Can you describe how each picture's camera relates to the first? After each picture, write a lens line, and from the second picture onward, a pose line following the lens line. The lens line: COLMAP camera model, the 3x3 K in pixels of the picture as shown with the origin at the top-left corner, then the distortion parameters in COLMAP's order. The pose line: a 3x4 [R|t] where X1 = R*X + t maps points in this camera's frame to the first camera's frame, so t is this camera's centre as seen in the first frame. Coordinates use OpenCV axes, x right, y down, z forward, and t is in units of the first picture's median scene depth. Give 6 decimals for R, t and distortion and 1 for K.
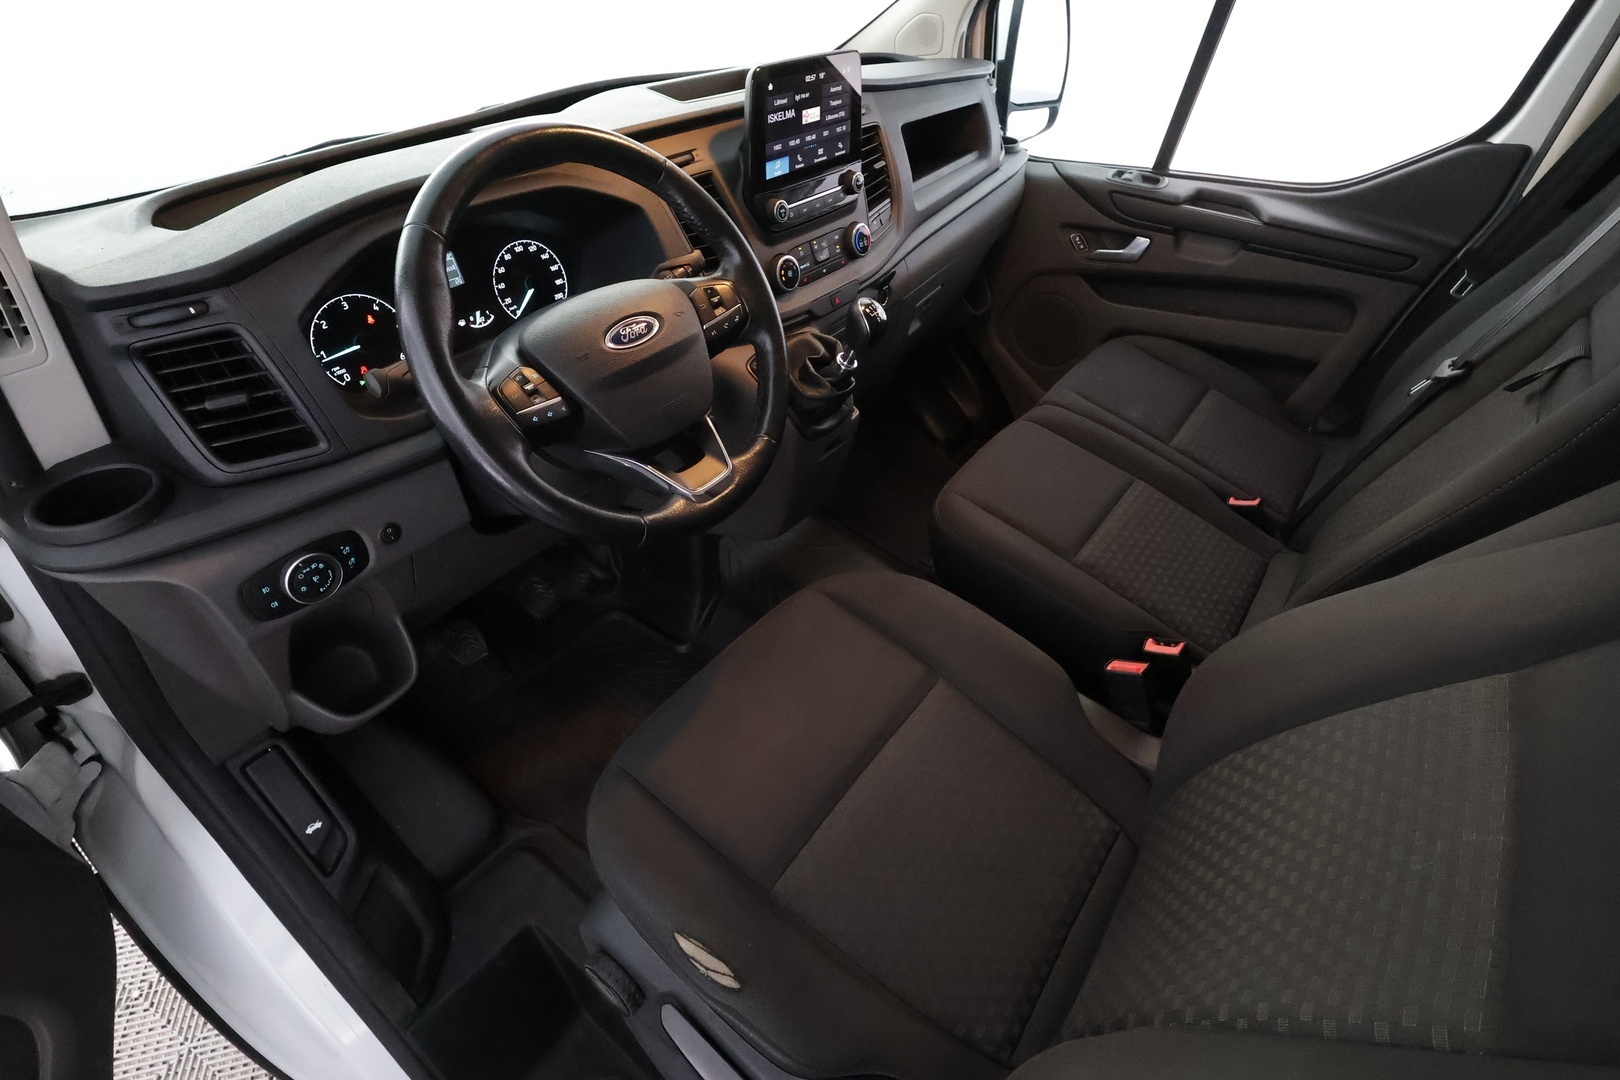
lens RADIAL K [[797.4, 0, 810.0], [0, 797.4, 540.0], [0, 0, 1]] dist [-0.000543, 0.000024]
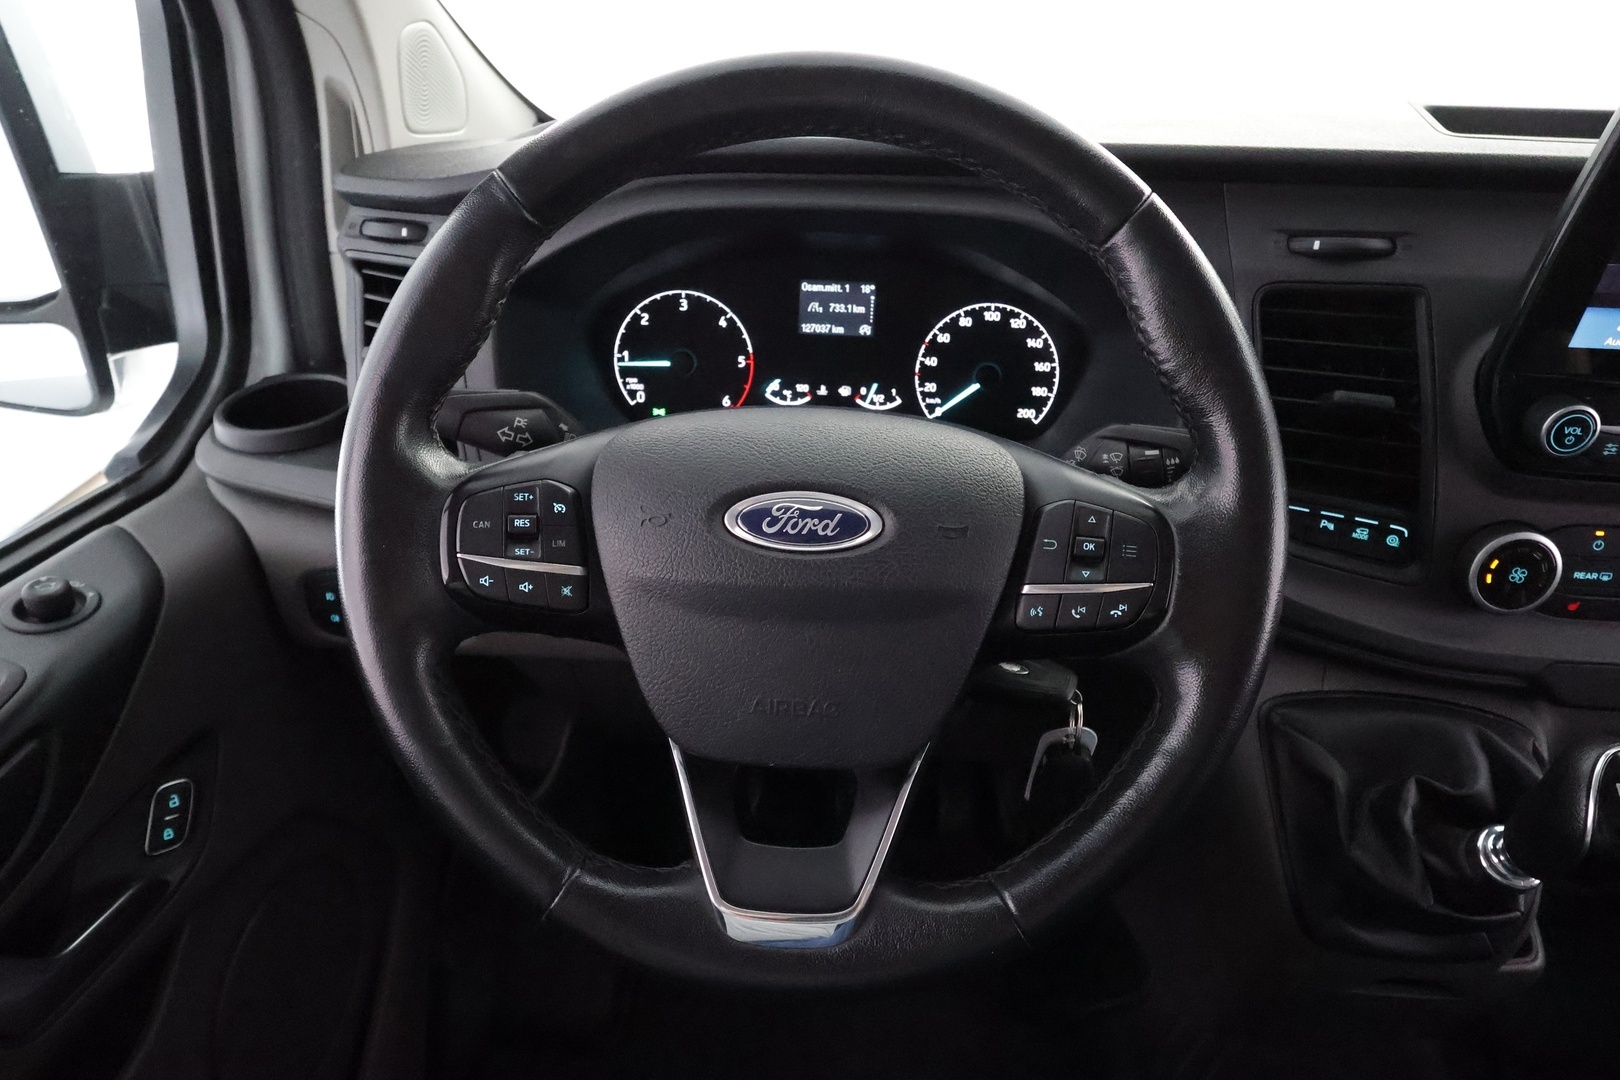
lens RADIAL K [[923.6, 0, 810.0], [0, 923.6, 540.0], [0, 0, 1]] dist [-0.001785, -0.000854]
pose [[0.551592, 0.450849, -0.701770, 0.102963], [-0.533963, 0.837210, 0.118166, -0.236399], [0.640804, 0.309540, 0.702535, 0.492928]]
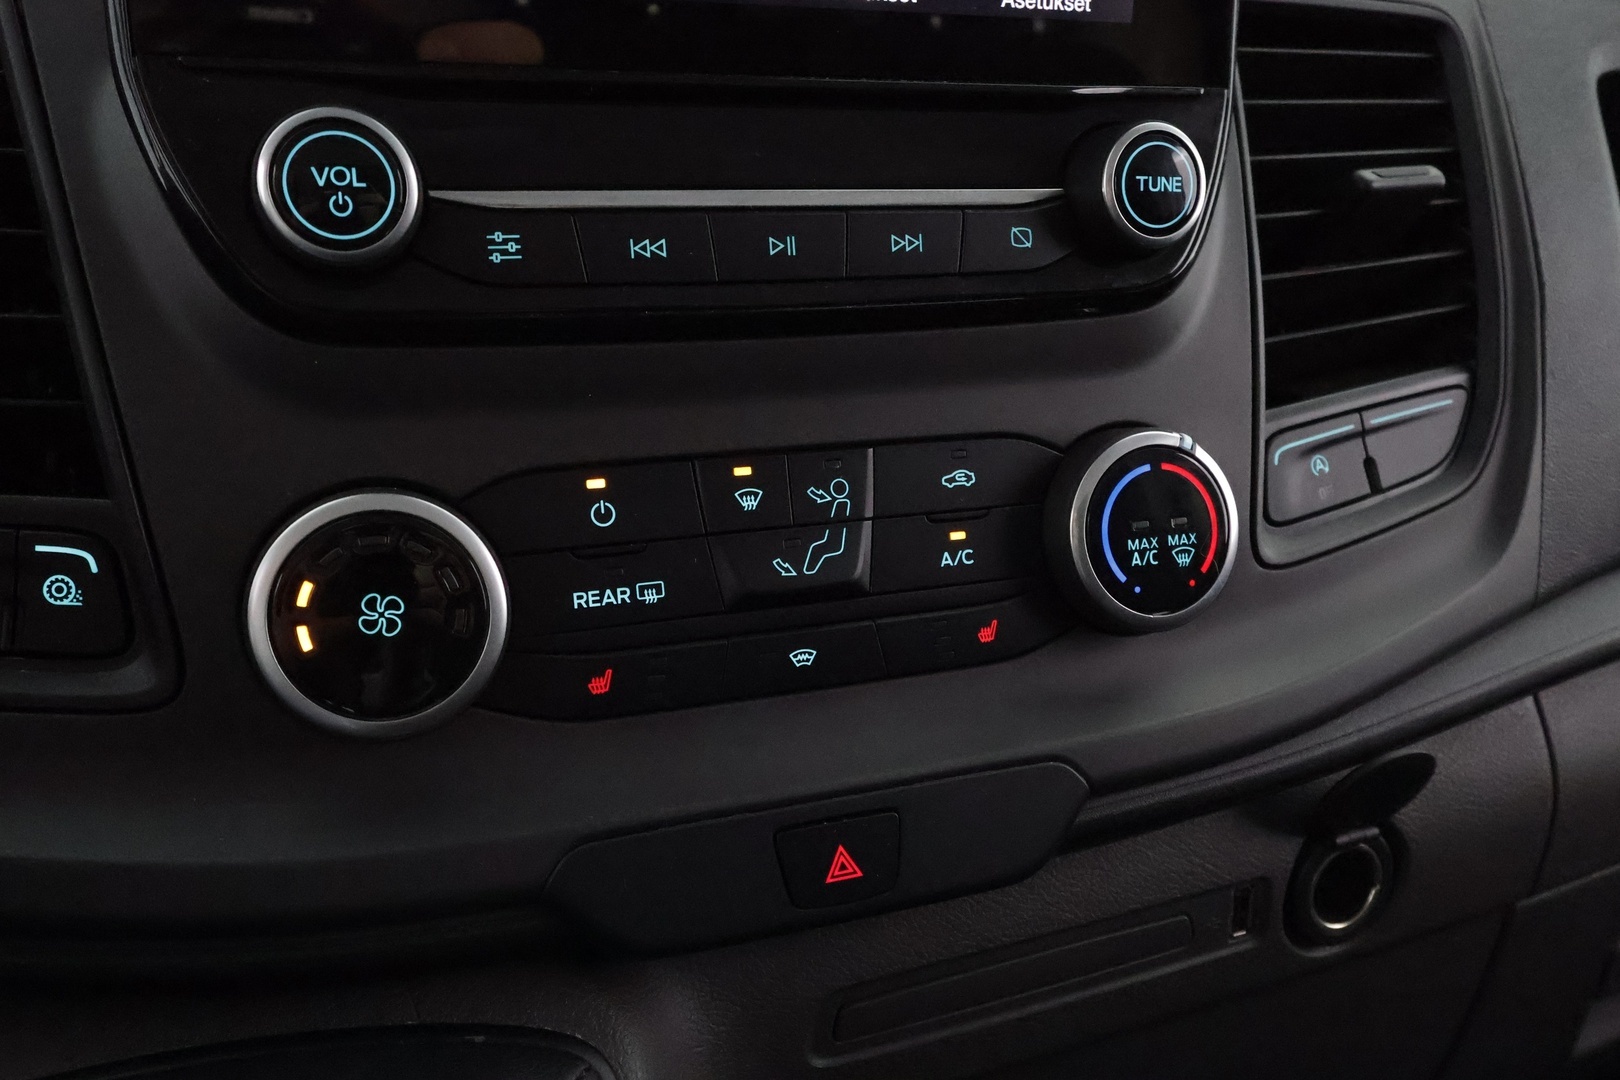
lens RADIAL K [[1367.2, 0, 810.0], [0, 1367.2, 540.0], [0, 0, 1]] dist [-0.003167, 0.000269]
pose [[0.864848, 0.156938, -0.476873, 0.167334], [-0.324811, 0.899202, -0.293146, -0.328880], [0.382799, 0.408420, 0.828648, 0.903508]]
